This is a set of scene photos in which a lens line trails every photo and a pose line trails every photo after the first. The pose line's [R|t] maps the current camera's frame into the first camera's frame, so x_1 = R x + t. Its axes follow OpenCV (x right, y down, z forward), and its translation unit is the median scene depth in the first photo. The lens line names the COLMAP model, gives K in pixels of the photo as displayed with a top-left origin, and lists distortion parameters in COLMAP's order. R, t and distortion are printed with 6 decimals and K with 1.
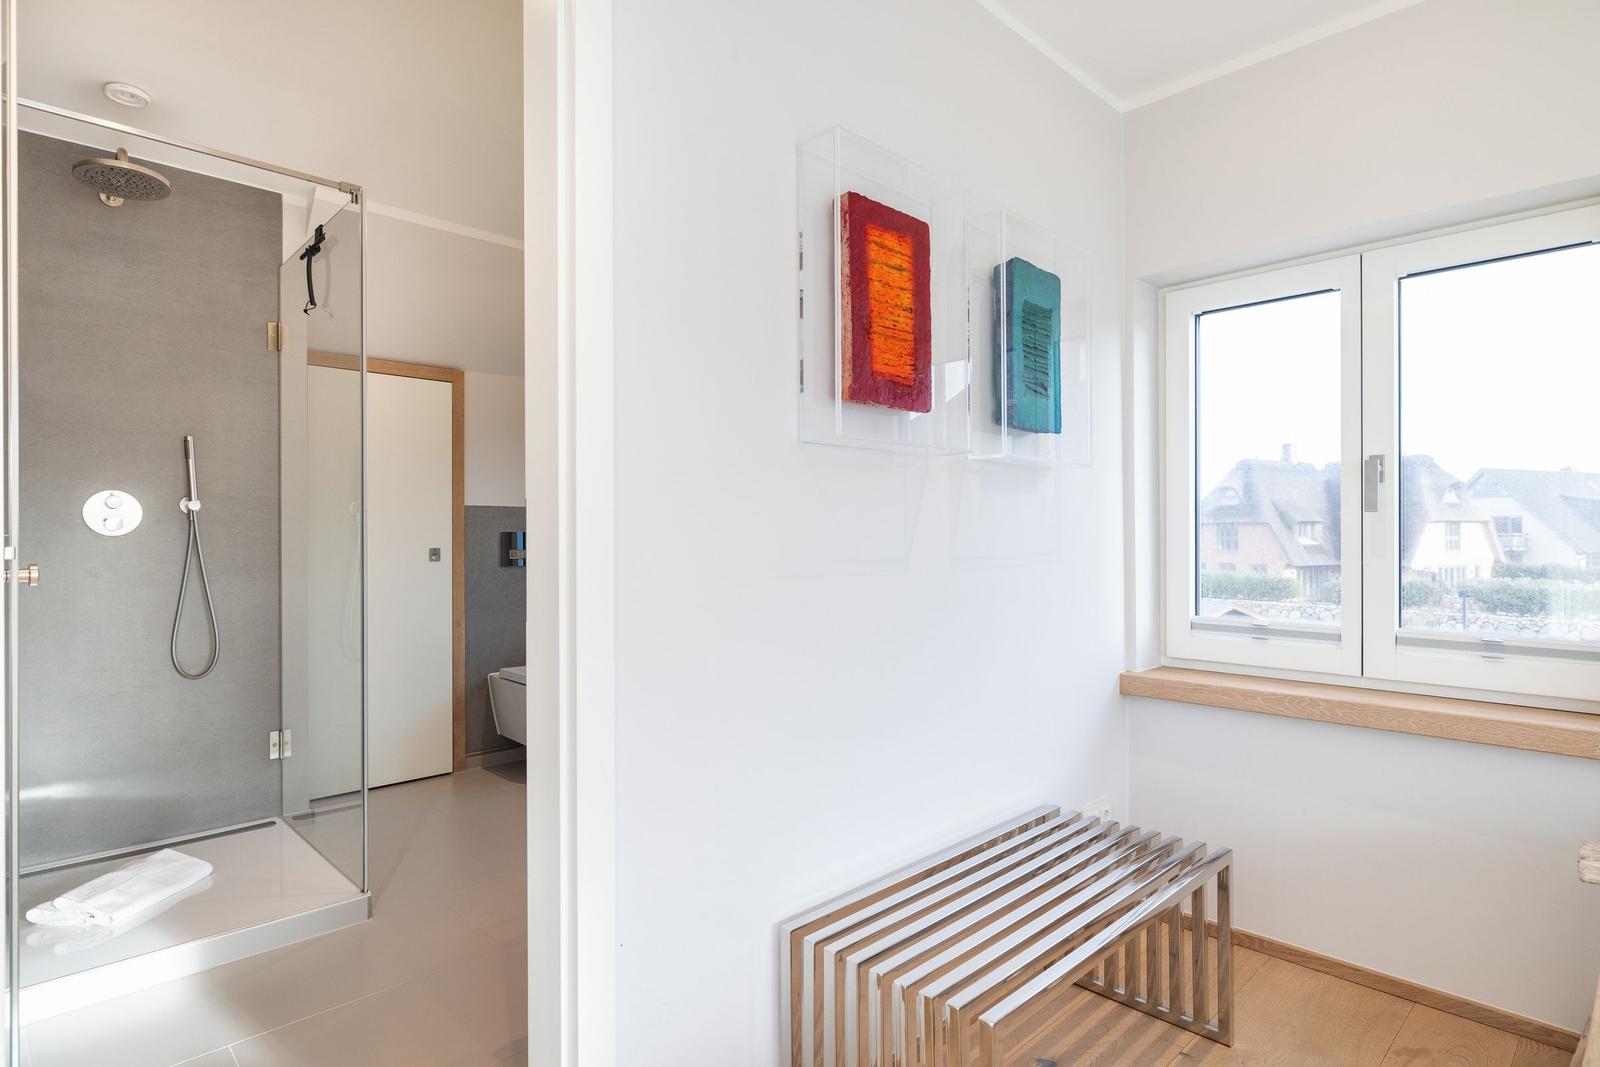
lens RADIAL K [[837.4, 0, 805.6], [0, 837.4, 536.6], [0, 0, 1]] dist [-0.005764, 0.000186]
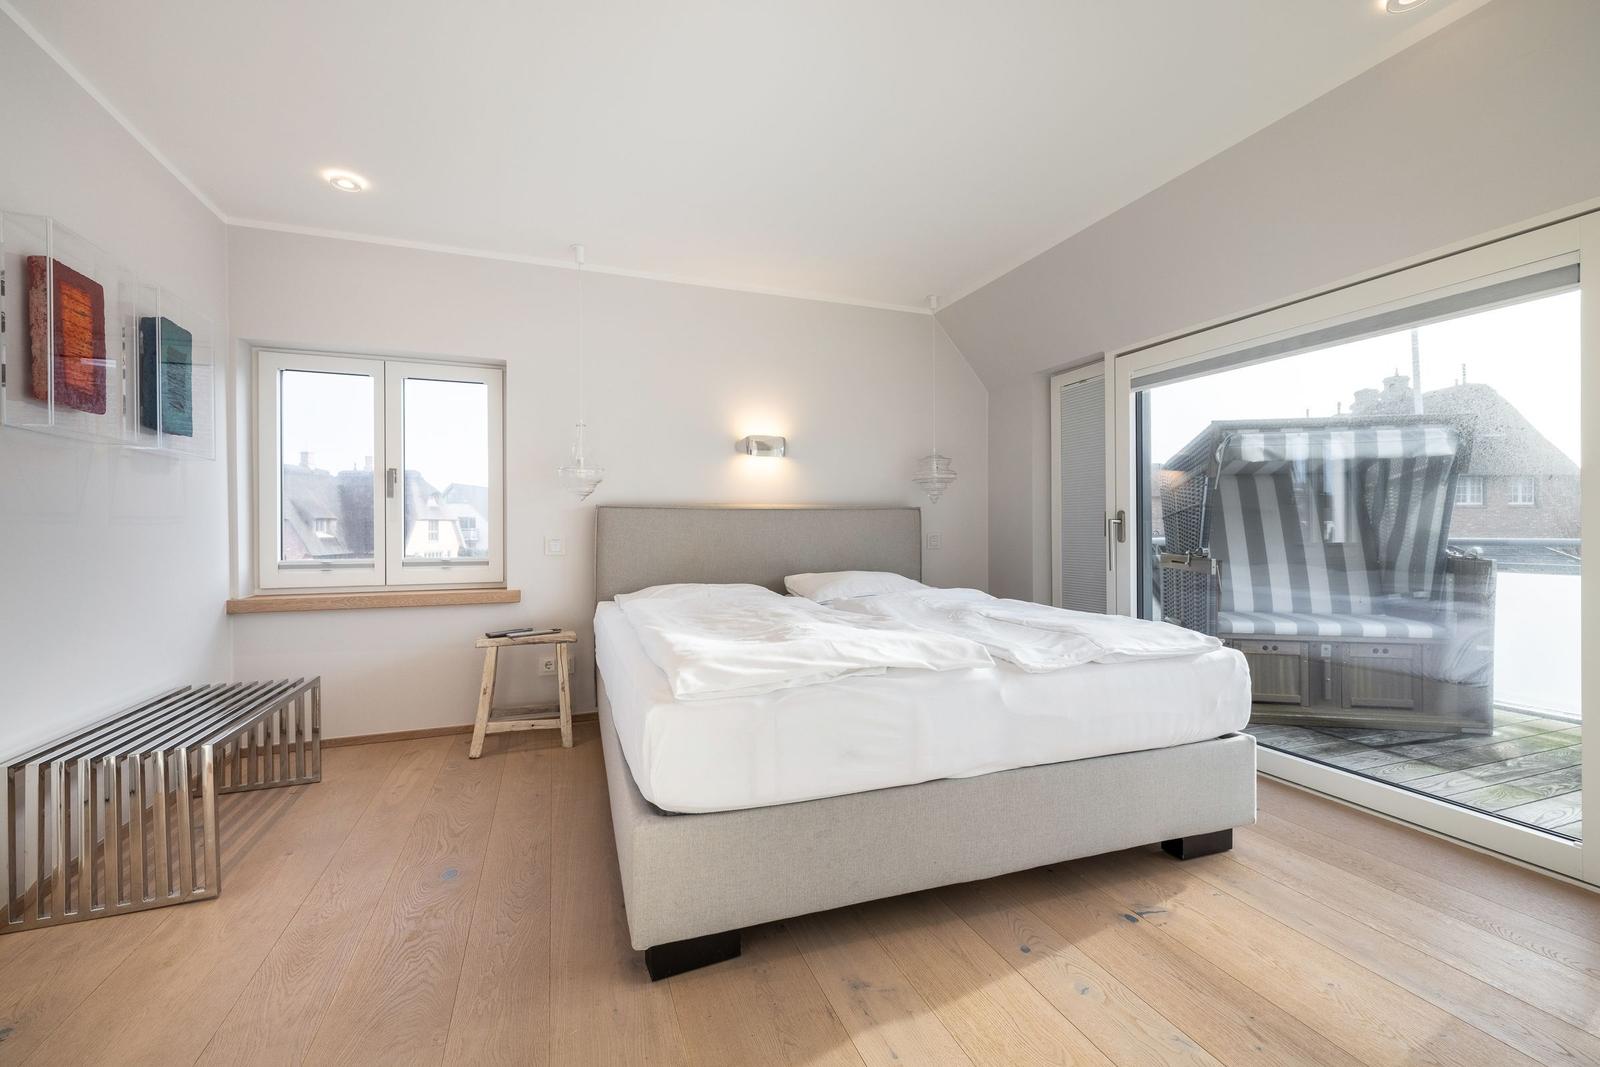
lens RADIAL K [[687.6, 0, 807.0], [0, 687.6, 527.8], [0, 0, 1]] dist [0.003317, 0.000115]
pose [[0.402751, 0.002832, 0.915305, -0.347377], [0.004237, 0.999979, -0.004958, 0.046387], [-0.915300, 0.005875, 0.402731, -0.462810]]
